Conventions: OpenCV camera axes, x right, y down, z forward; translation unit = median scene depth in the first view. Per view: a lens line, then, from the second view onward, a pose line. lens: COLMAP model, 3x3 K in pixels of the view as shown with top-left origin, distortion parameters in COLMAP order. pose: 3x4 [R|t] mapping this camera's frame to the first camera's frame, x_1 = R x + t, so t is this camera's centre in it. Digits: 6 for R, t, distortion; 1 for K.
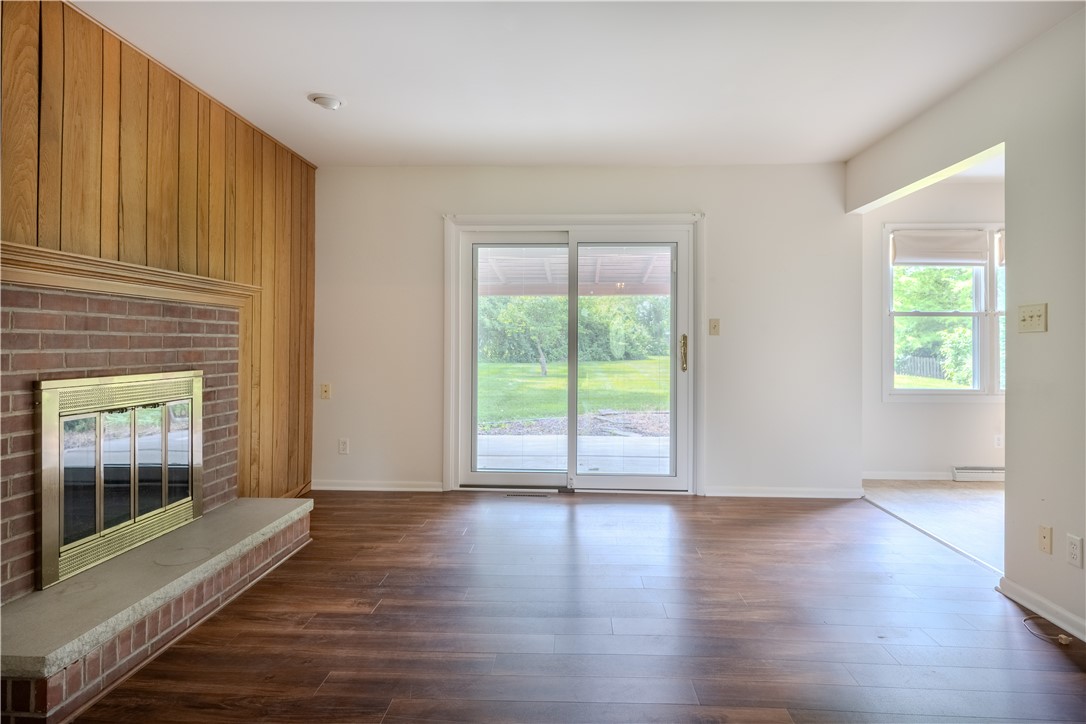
lens RADIAL K [[621.7, 0, 544.1], [0, 621.7, 340.3], [0, 0, 1]] dist [-0.001438, 0.000771]
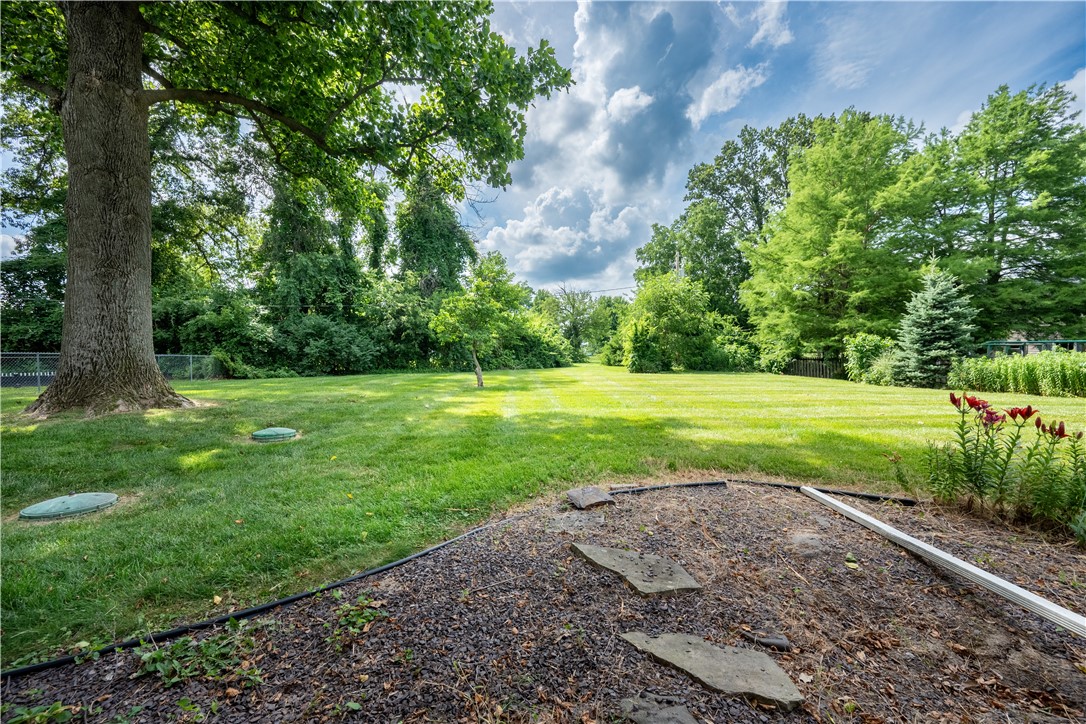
lens RADIAL K [[445.2, 0, 542.1], [0, 445.2, 359.2], [0, 0, 1]] dist [-0.002867, -0.000368]
pose [[0.993117, -0.018335, 0.115681, 0.014052], [0.016680, 0.999744, 0.015261, 0.005640], [-0.115932, -0.013226, 0.993169, 0.295018]]
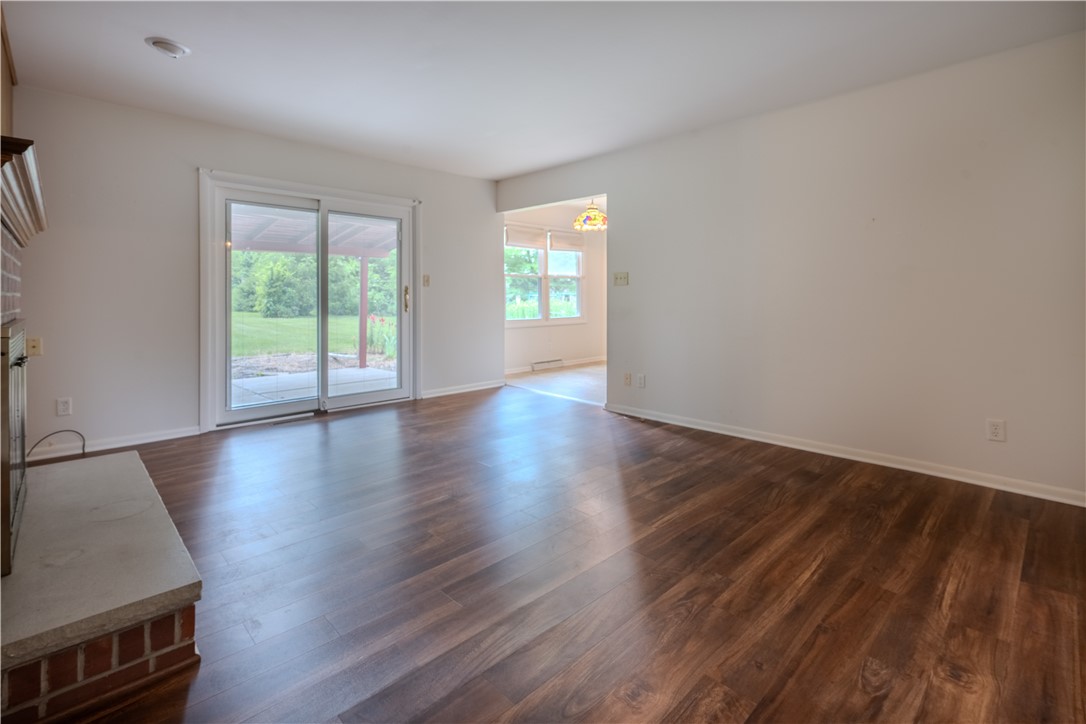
lens RADIAL K [[499.6, 0, 553.7], [0, 499.6, 294.4], [0, 0, 1]] dist [0.002535, 0.000113]
pose [[0.677333, 0.000051, 0.735676, -0.065614], [-0.000149, 1.000000, 0.000067, 0.001830], [-0.735676, -0.000155, 0.677333, -0.000431]]
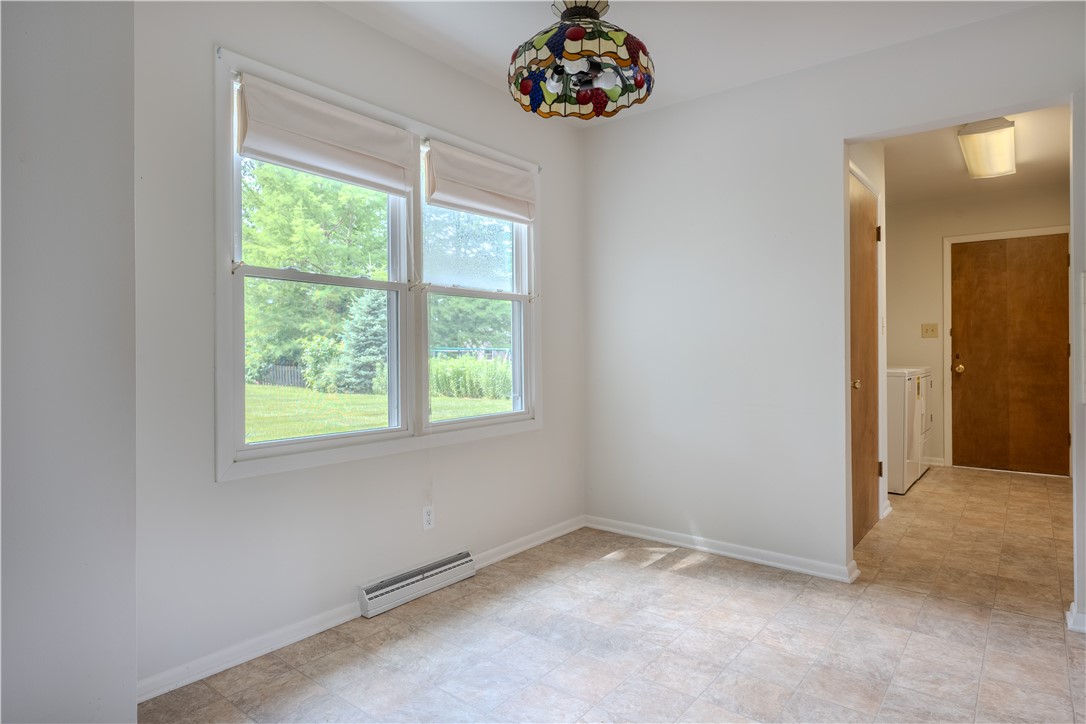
lens RADIAL K [[625.6, 0, 546.9], [0, 625.6, 355.3], [0, 0, 1]] dist [0.003206, 0.000001]
pose [[0.584260, -0.009527, 0.811511, 0.065210], [0.002435, 0.999947, 0.009985, 0.002348], [-0.811563, -0.003858, 0.584252, 0.112826]]
